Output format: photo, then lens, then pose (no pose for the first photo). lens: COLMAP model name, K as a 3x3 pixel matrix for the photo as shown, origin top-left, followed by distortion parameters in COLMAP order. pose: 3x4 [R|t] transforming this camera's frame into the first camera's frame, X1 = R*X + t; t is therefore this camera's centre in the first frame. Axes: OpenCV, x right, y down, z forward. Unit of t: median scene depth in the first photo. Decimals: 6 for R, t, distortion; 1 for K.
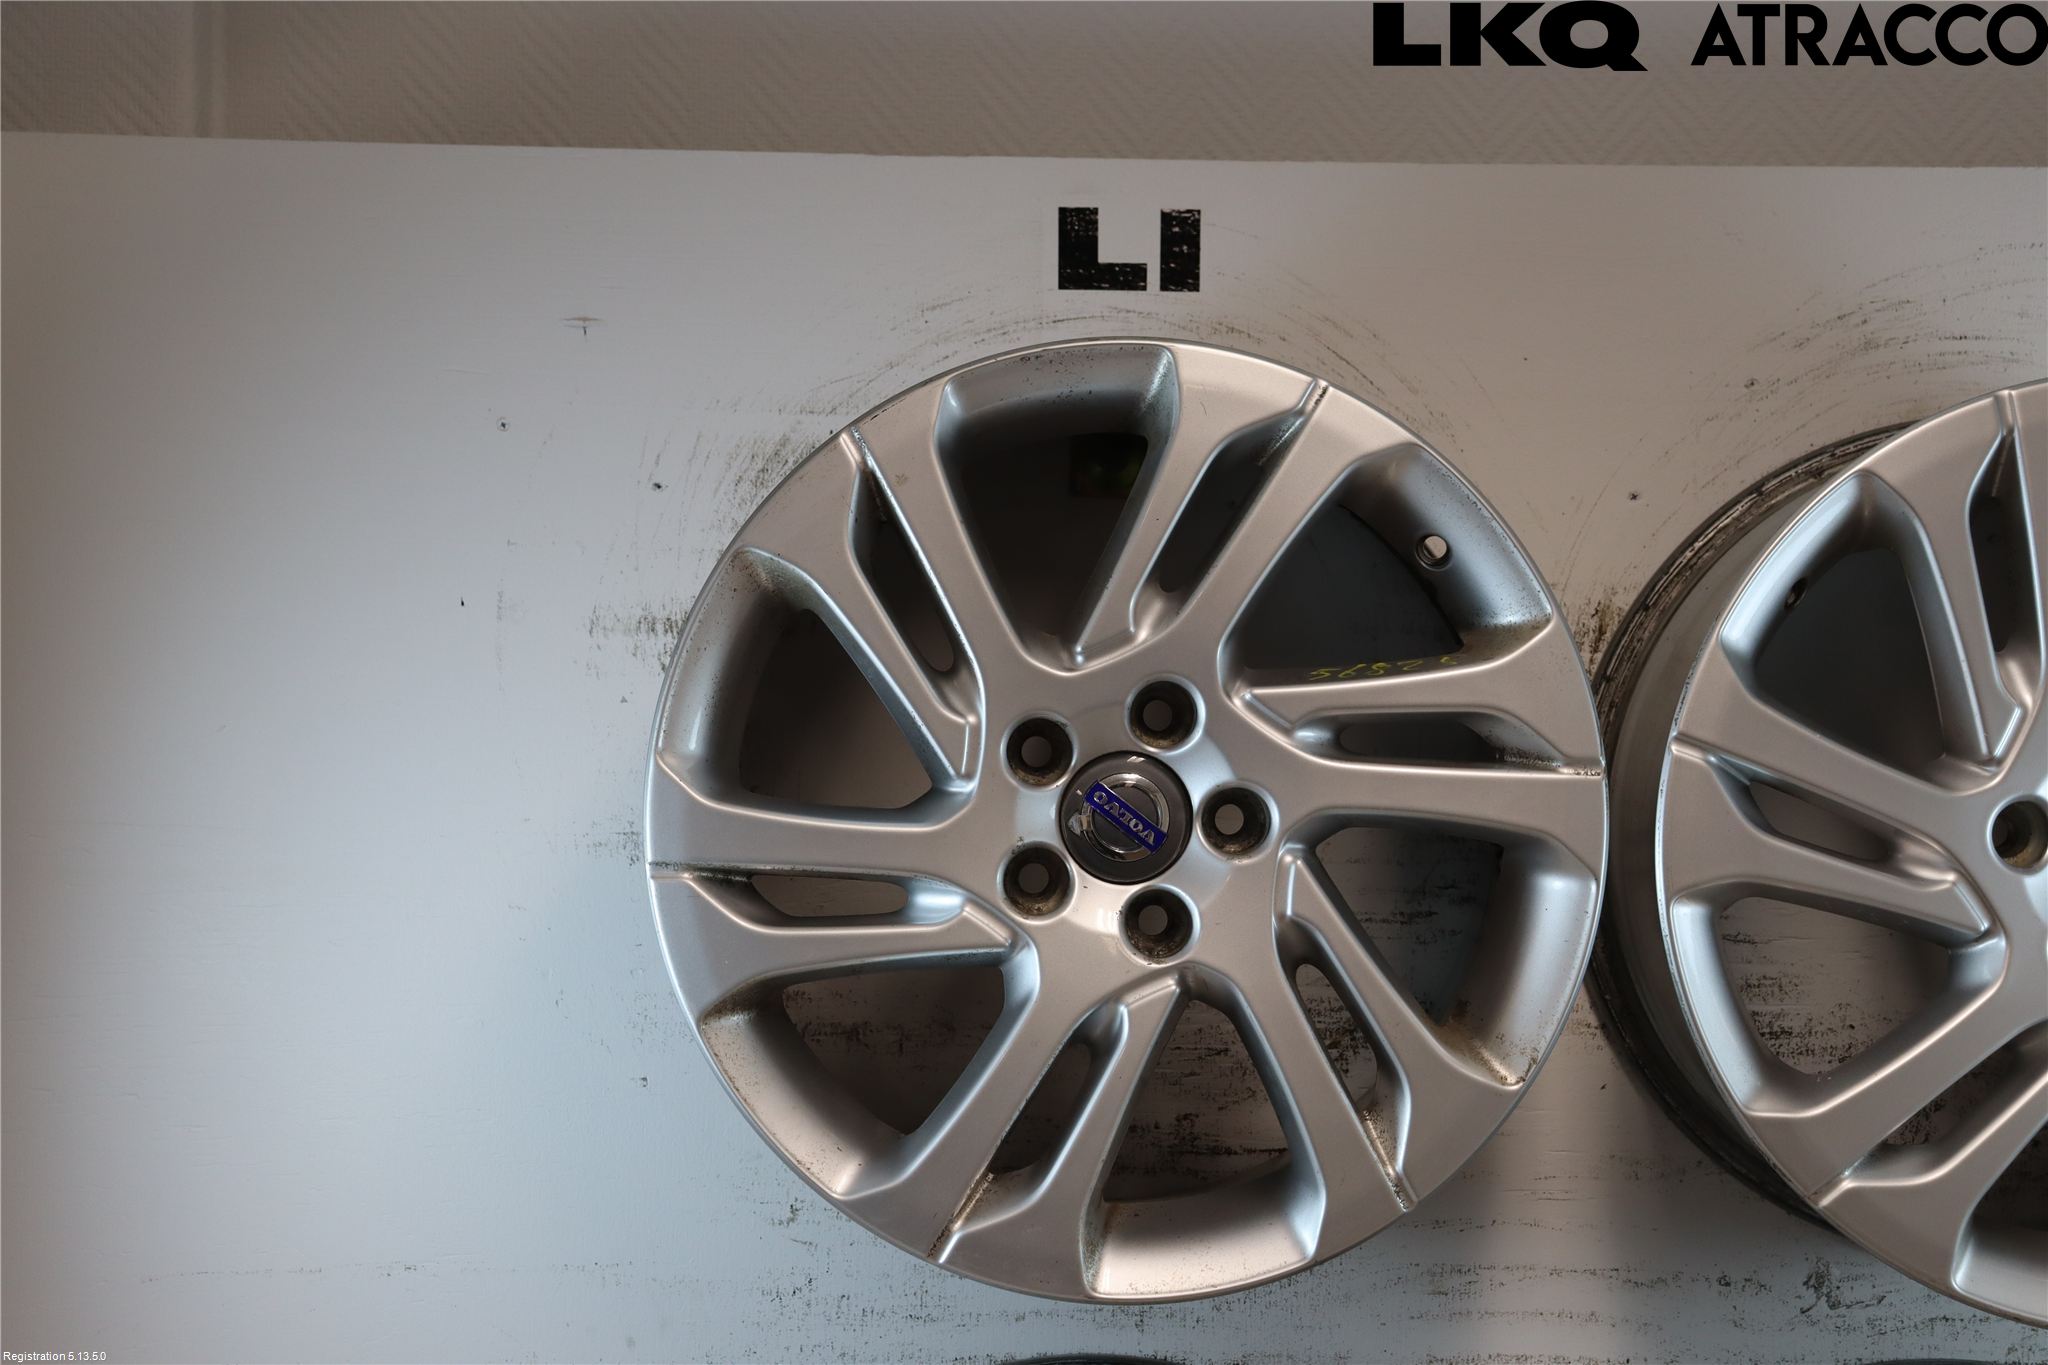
lens RADIAL K [[3195.0, 0, 1027.2], [0, 3195.0, 698.1], [0, 0, 1]] dist [0.067962, 0.425589]
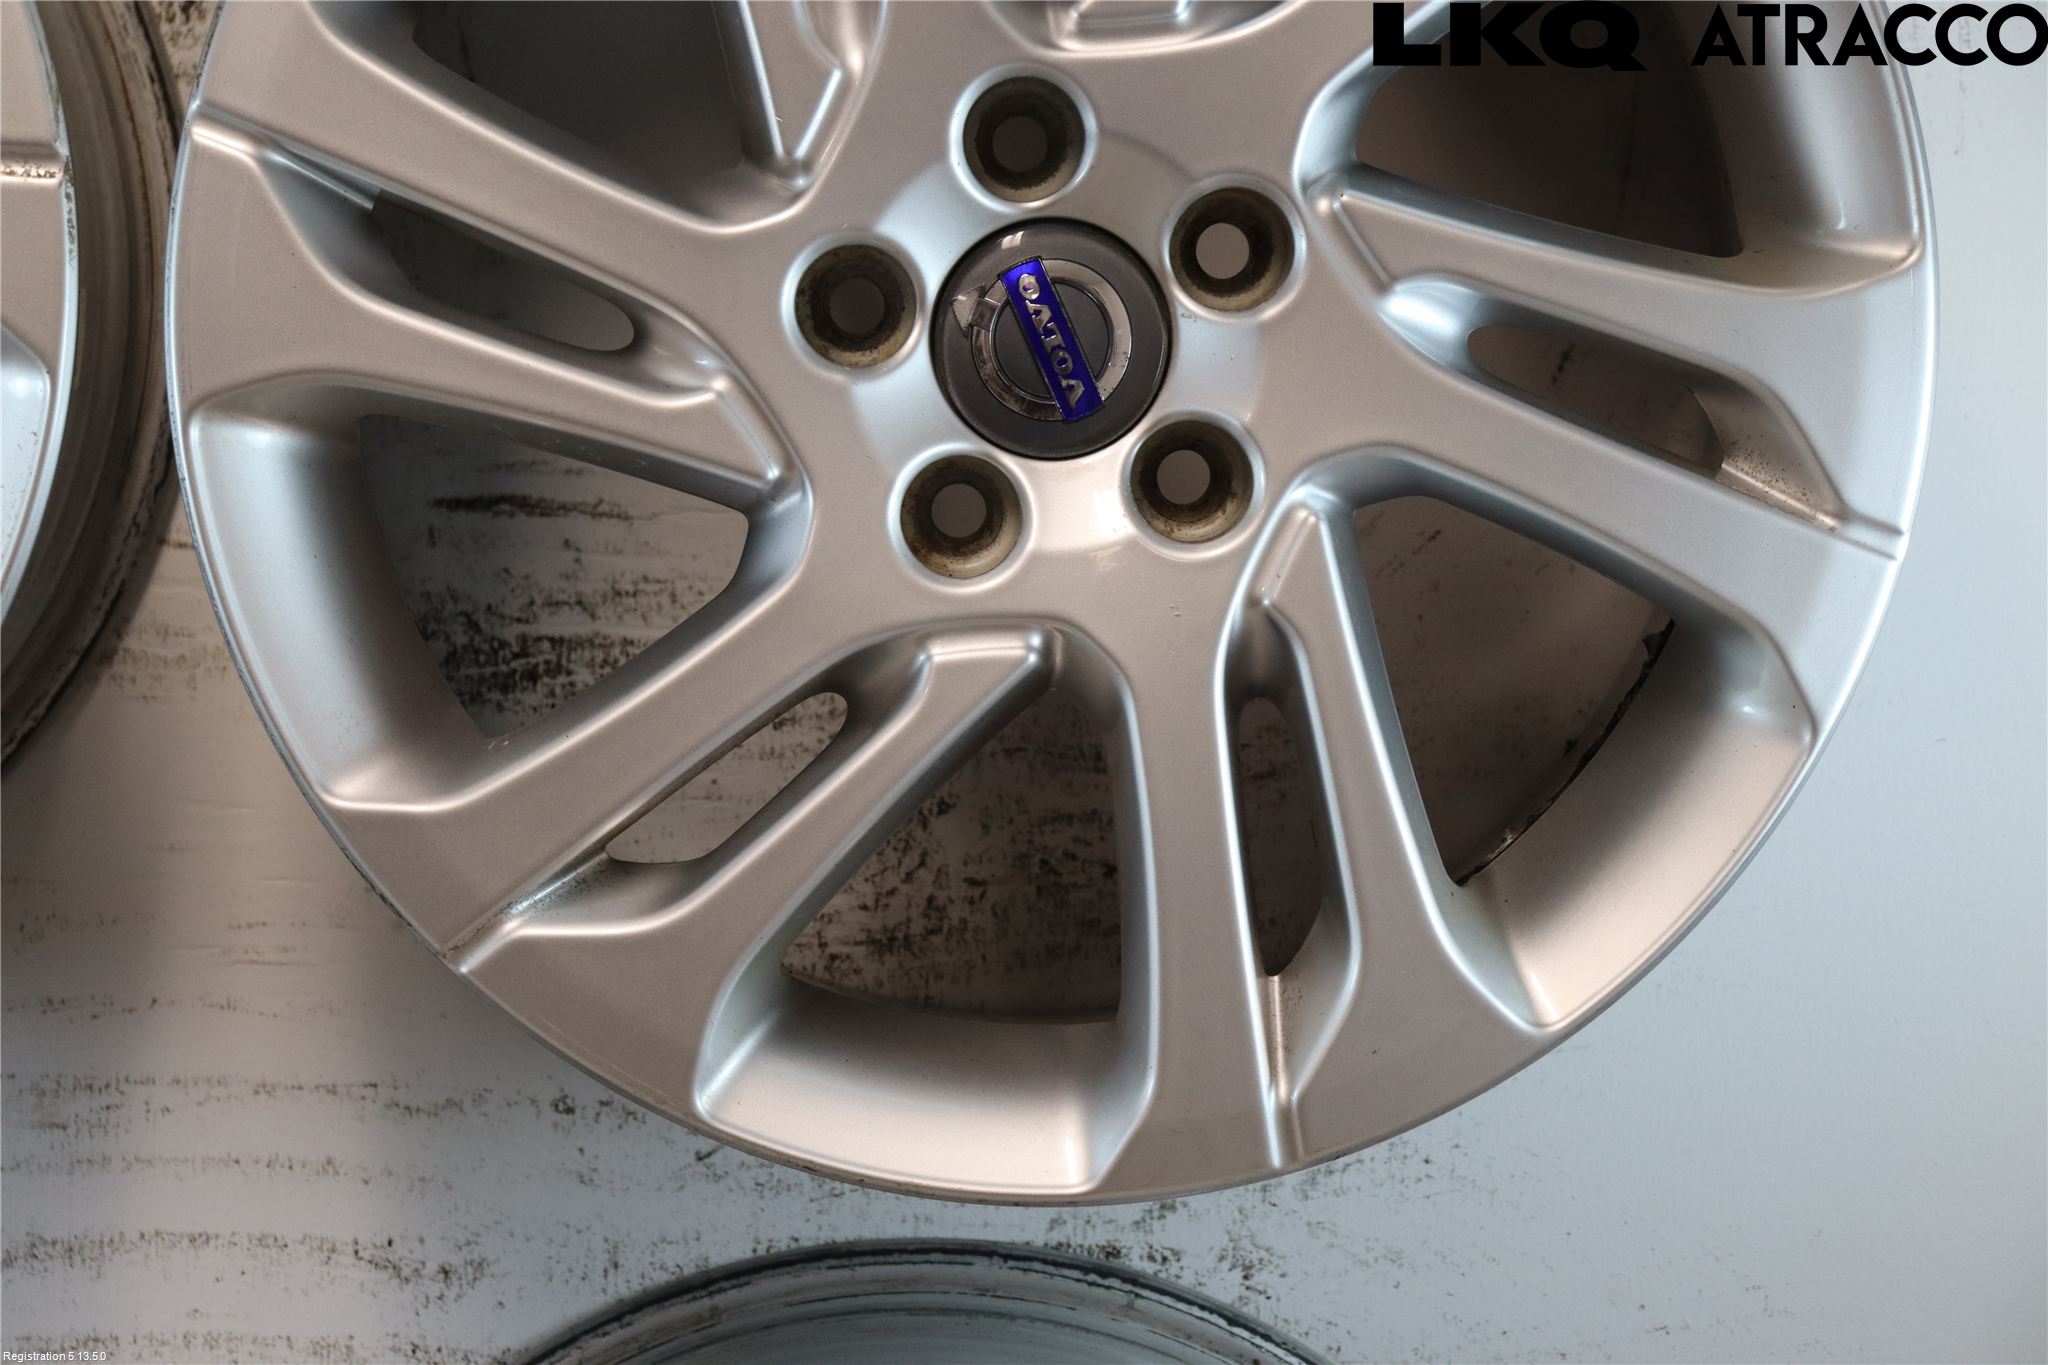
lens RADIAL K [[4642.1, 0, 1016.4], [0, 4642.1, 687.8], [0, 0, 1]] dist [0.351590, 0.652929]
pose [[0.999425, 0.015614, -0.030082, 0.358789], [-0.012873, 0.995927, 0.089234, 0.035676], [0.031353, -0.088796, 0.995556, 0.203378]]
